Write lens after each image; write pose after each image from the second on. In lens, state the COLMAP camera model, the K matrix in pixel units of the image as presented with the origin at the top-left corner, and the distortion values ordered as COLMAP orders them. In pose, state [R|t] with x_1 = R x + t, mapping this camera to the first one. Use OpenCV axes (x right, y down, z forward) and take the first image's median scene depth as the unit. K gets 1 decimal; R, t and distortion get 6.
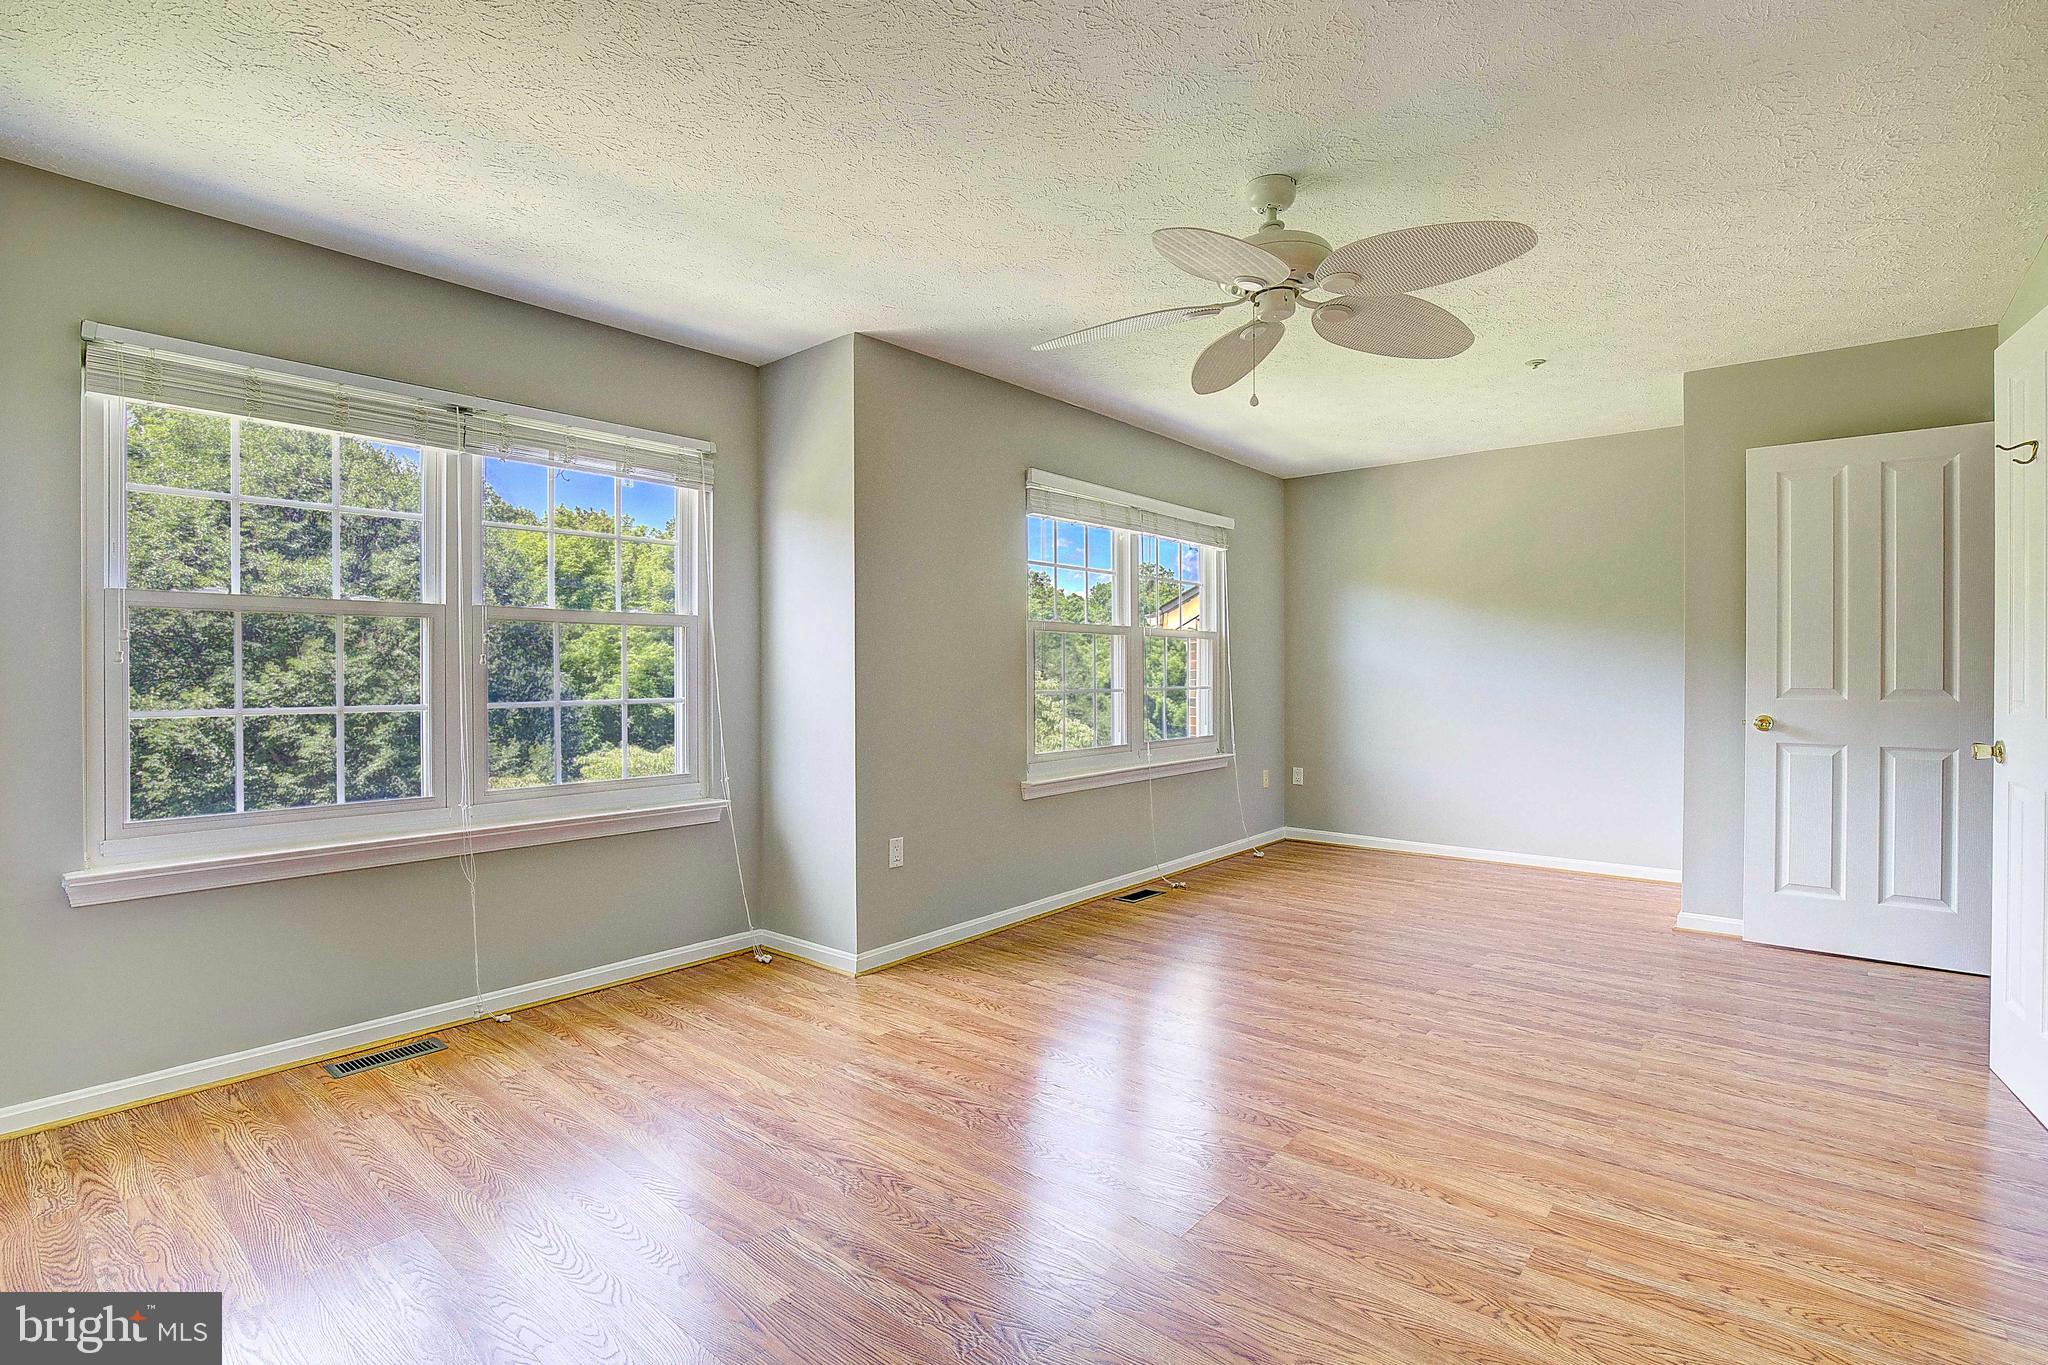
lens RADIAL K [[952.6, 0, 1030.7], [0, 952.6, 678.0], [0, 0, 1]] dist [-0.032167, 0.006563]
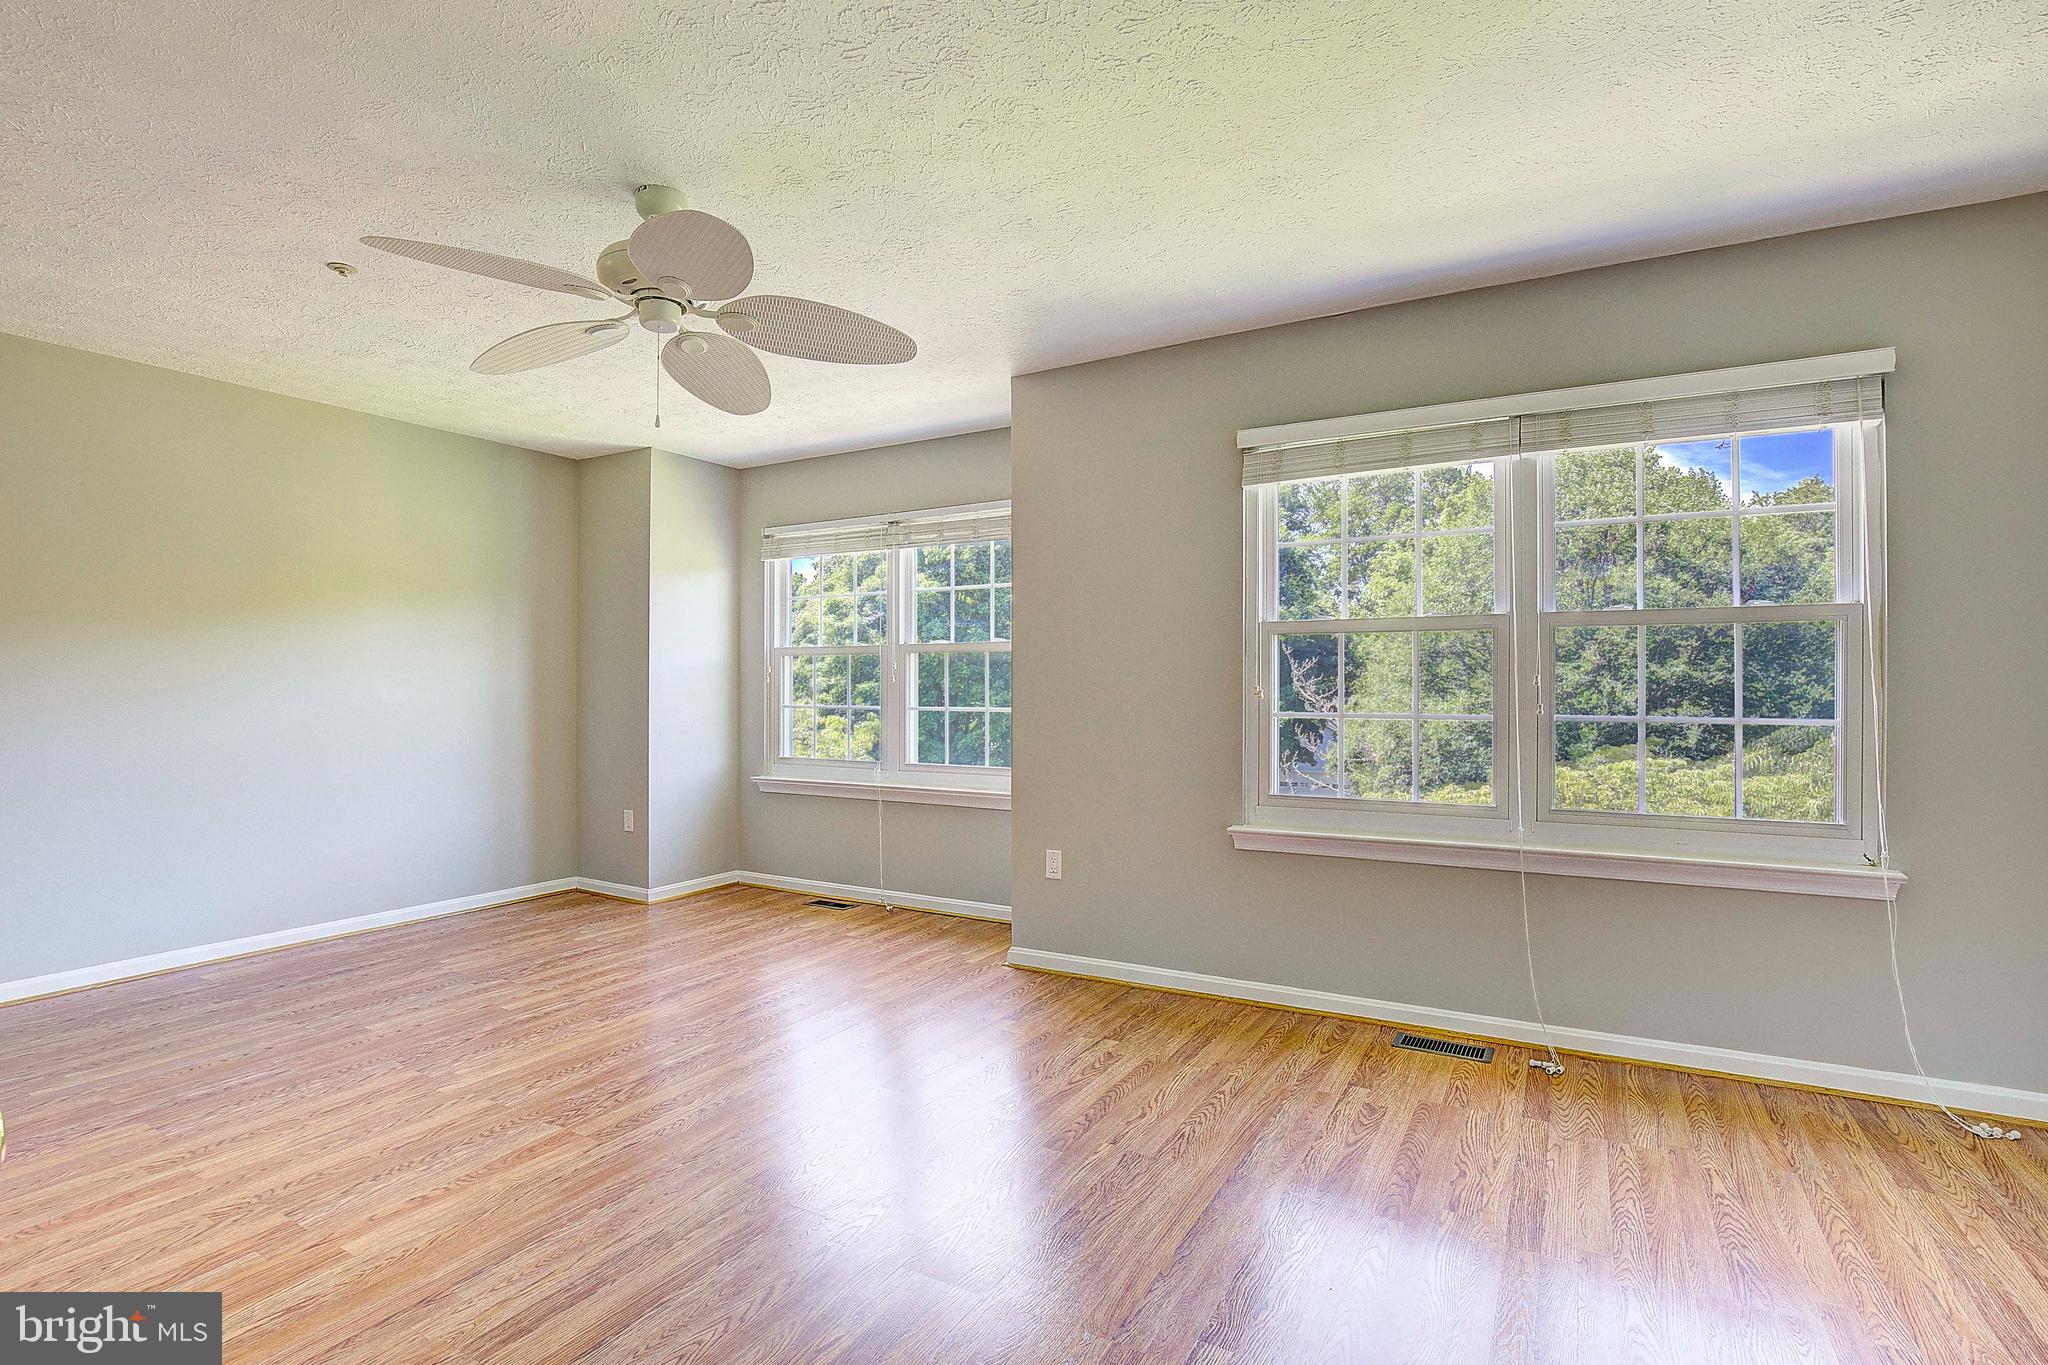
lens RADIAL K [[952.6, 0, 1040.5], [0, 952.6, 695.4], [0, 0, 1]] dist [-0.032167, 0.006563]
pose [[0.174568, 0.010174, -0.984593, 0.936776], [-0.004316, 0.999945, 0.009567, -0.004832], [0.984636, 0.002579, 0.174602, 0.892805]]
